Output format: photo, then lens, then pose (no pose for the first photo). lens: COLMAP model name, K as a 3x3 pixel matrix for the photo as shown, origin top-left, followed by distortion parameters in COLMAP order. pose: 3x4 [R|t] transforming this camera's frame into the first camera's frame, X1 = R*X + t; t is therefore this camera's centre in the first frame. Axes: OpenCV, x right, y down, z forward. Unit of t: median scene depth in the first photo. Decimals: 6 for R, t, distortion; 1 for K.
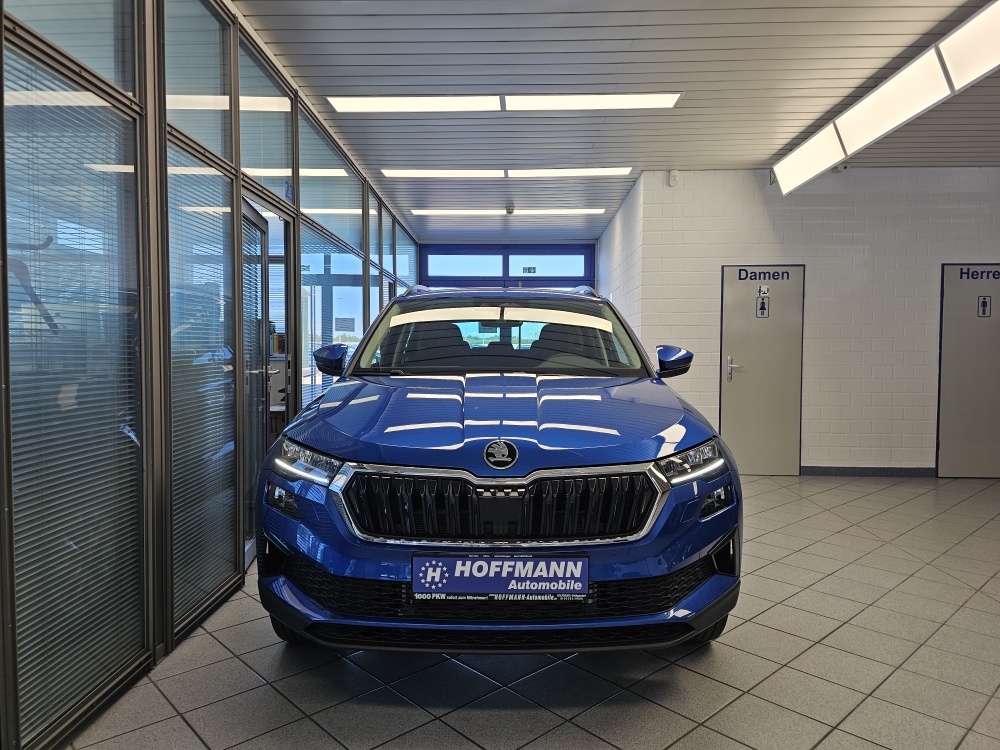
lens RADIAL K [[660.2, 0, 472.6], [0, 660.2, 371.6], [0, 0, 1]] dist [0.057651, -0.059169]
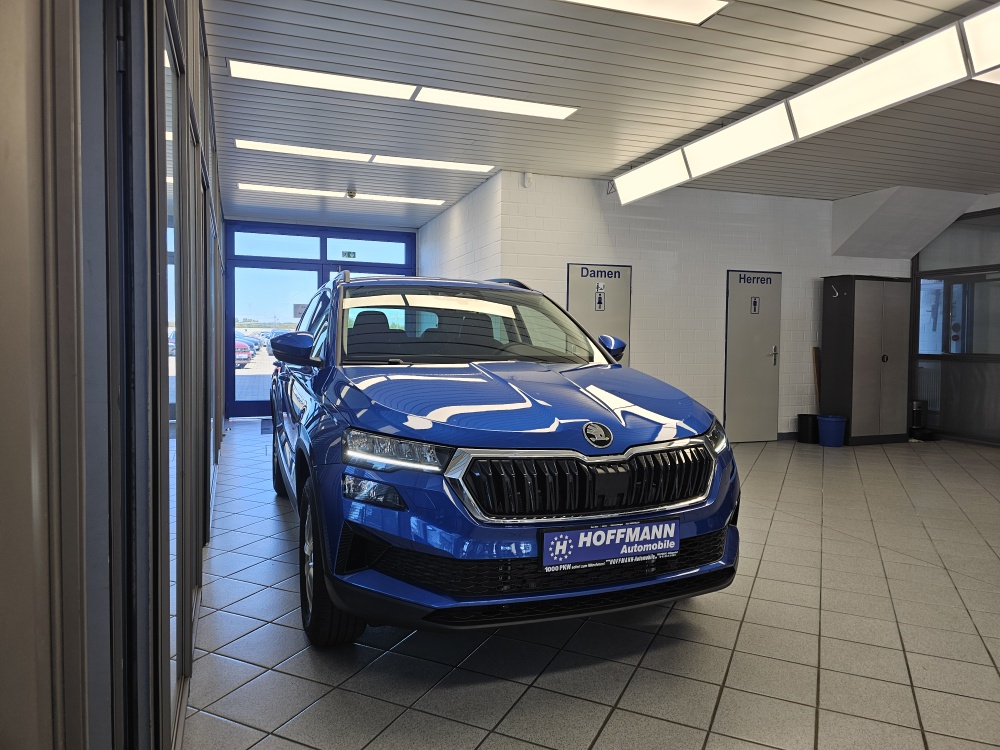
lens RADIAL K [[674.7, 0, 478.0], [0, 674.7, 356.2], [0, 0, 1]] dist [0.073114, -0.097324]
pose [[0.929617, -0.003250, 0.368514, -0.588159], [0.004416, 0.999988, -0.002319, -0.005205], [-0.368502, 0.003783, 0.929619, 0.017007]]
